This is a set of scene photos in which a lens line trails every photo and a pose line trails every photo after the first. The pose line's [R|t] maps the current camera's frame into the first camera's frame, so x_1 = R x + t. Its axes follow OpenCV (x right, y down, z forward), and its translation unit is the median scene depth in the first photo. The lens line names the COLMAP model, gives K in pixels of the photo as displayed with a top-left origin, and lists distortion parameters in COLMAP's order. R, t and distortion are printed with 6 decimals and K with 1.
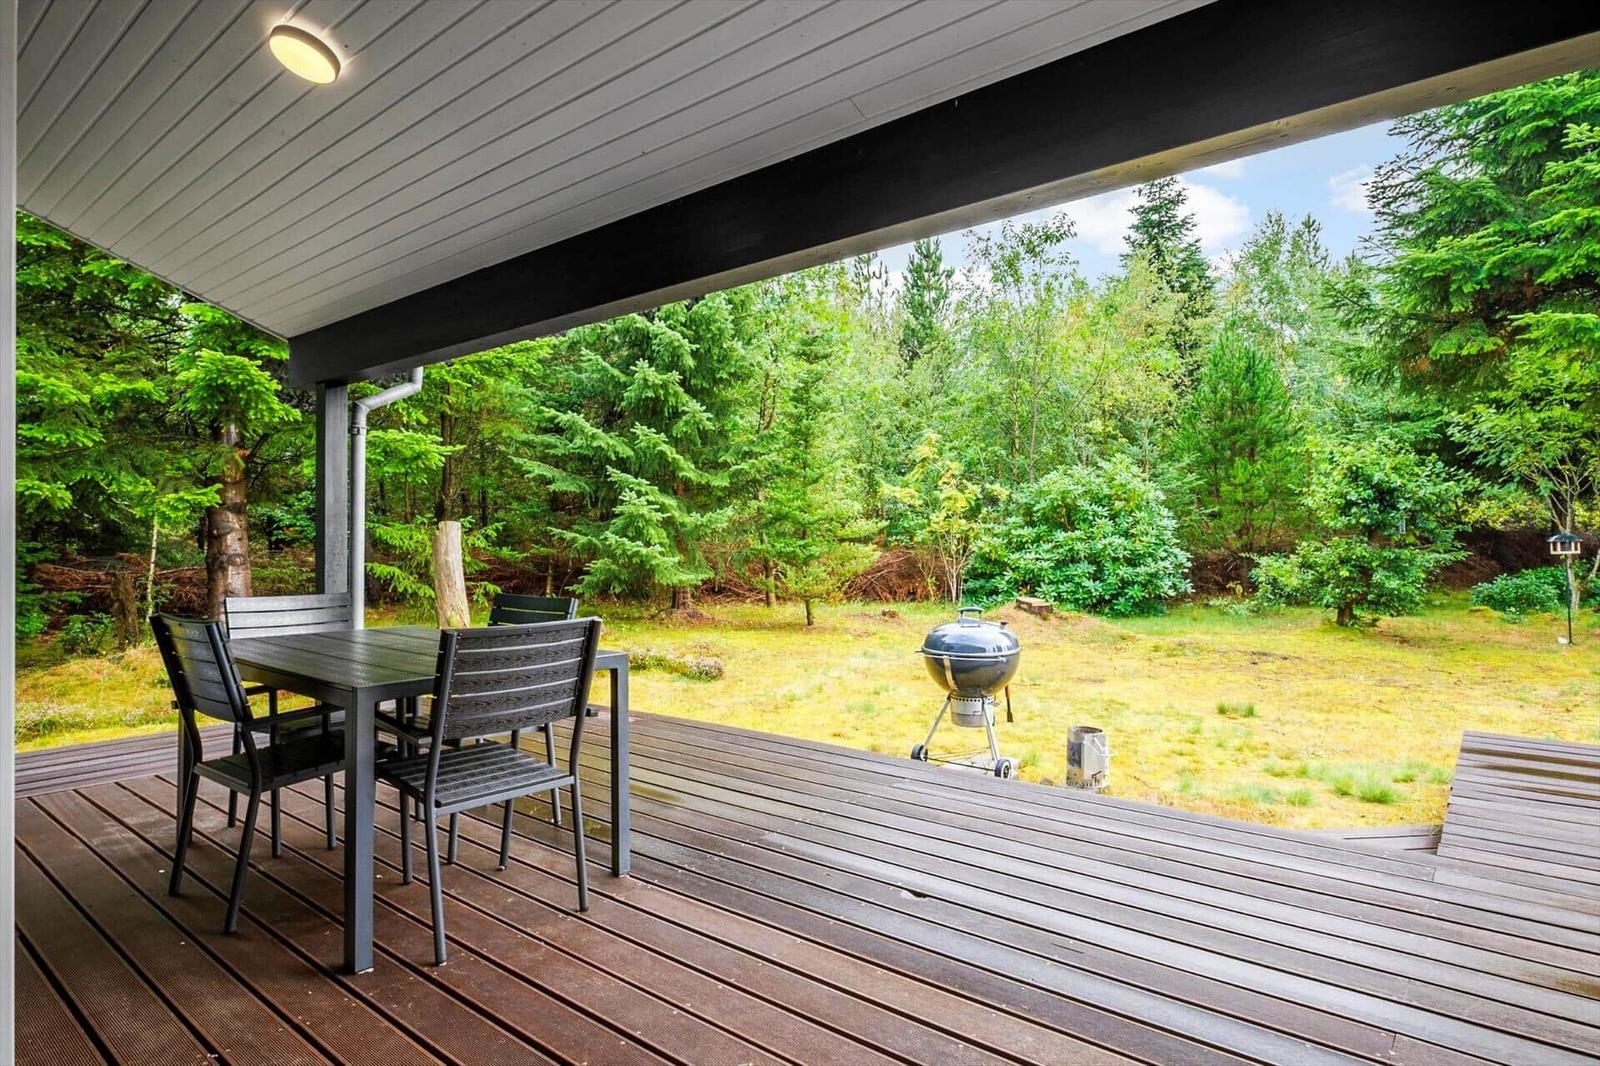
lens RADIAL K [[927.5, 0, 789.3], [0, 927.5, 530.0], [0, 0, 1]] dist [-0.000245, -0.000254]
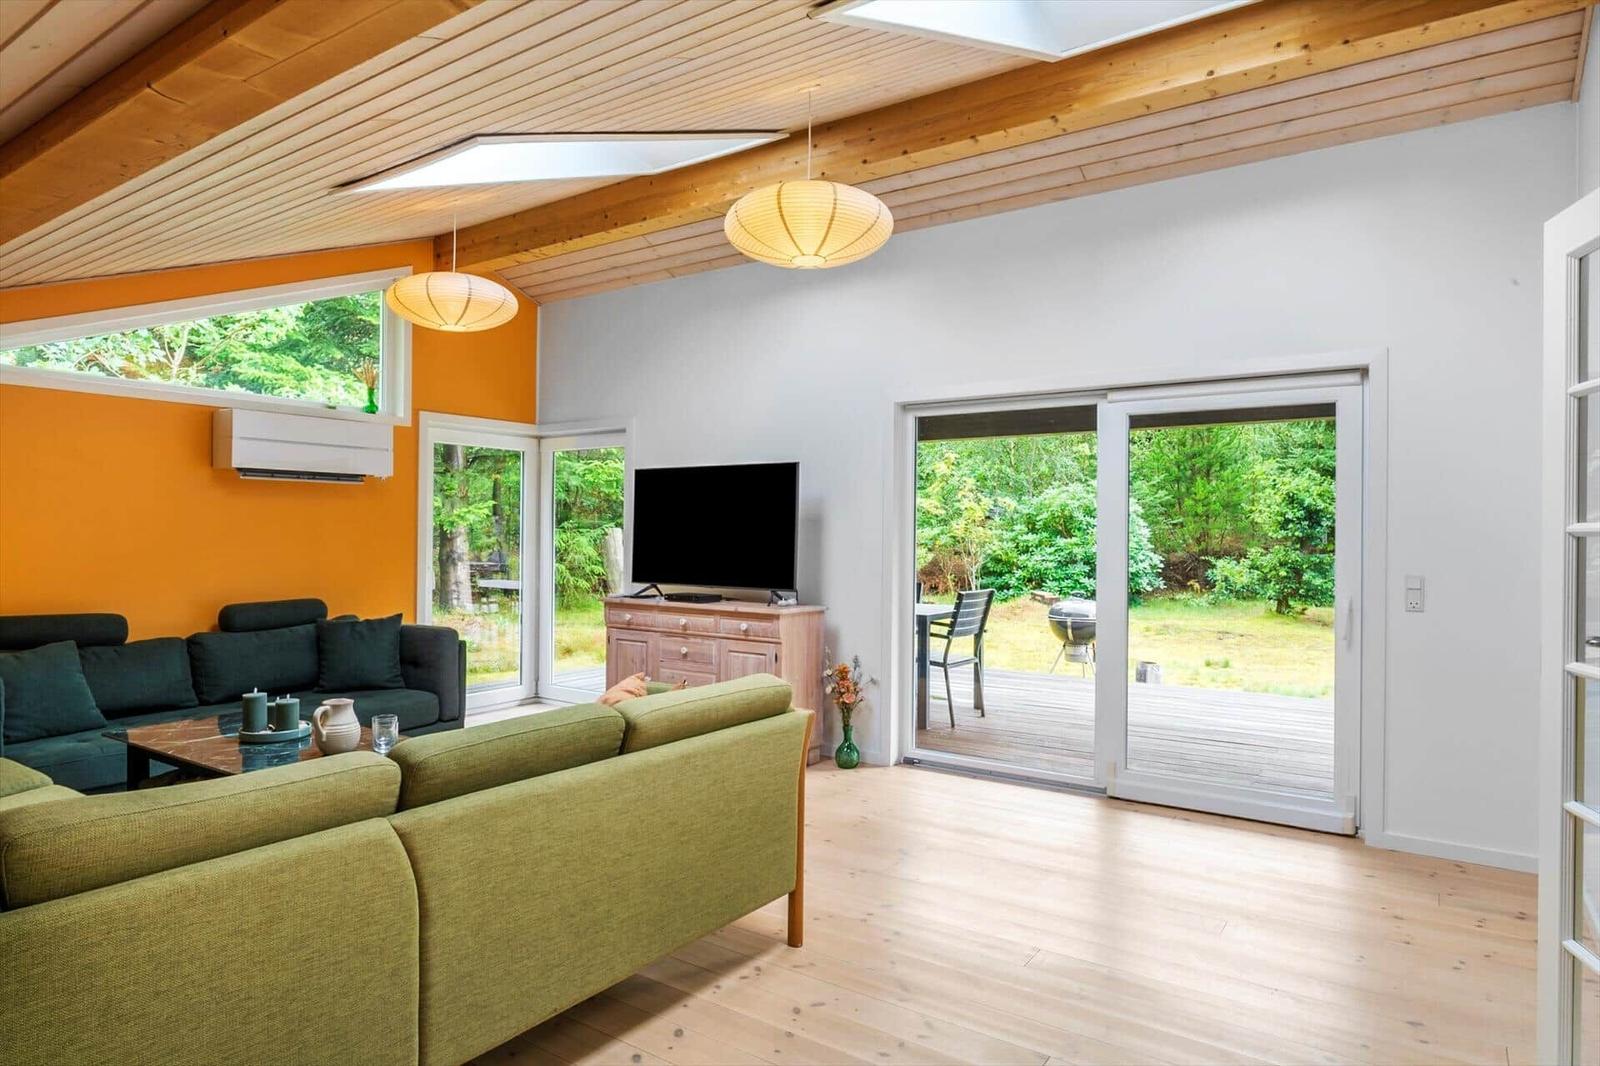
lens RADIAL K [[935.2, 0, 809.6], [0, 935.2, 531.8], [0, 0, 1]] dist [-0.017461, 0.003022]
pose [[0.996991, 0.010315, 0.076829, -0.134074], [-0.010718, 0.999931, 0.004831, -0.008924], [-0.076773, -0.005640, 0.997033, -0.205927]]
